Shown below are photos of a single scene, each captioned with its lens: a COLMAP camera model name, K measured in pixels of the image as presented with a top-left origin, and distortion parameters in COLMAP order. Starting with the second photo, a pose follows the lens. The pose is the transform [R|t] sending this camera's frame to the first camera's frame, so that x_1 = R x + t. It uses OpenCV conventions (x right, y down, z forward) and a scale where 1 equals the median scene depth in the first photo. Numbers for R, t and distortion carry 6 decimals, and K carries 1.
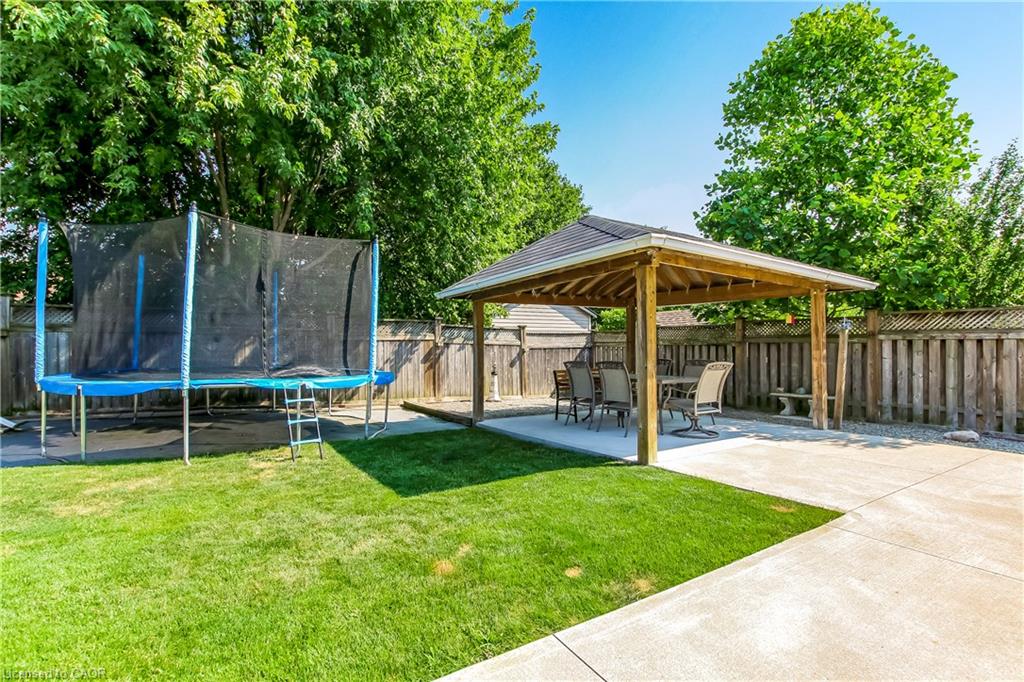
lens RADIAL K [[467.9, 0, 512.0], [0, 467.9, 345.0], [0, 0, 1]] dist [-0.014672, 0.000301]
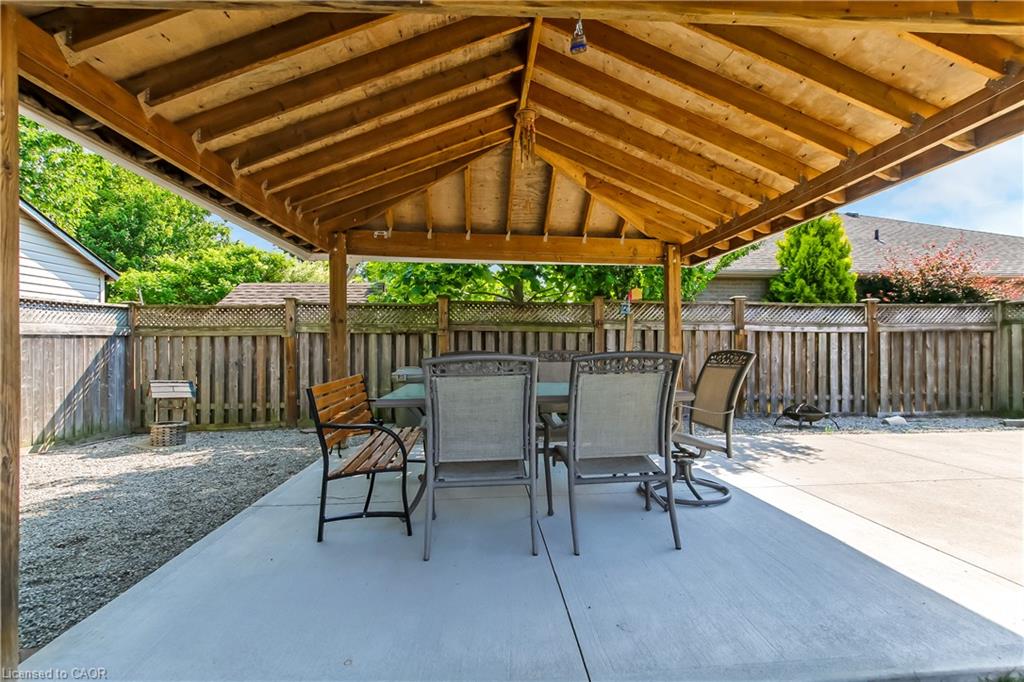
lens RADIAL K [[467.9, 0, 511.9], [0, 467.9, 341.4], [0, 0, 1]] dist [-0.014672, 0.000301]
pose [[0.495960, 0.002040, 0.868343, -0.075591], [-0.007758, 0.999968, 0.002082, 0.008747], [-0.868311, -0.007769, 0.495960, 0.531129]]
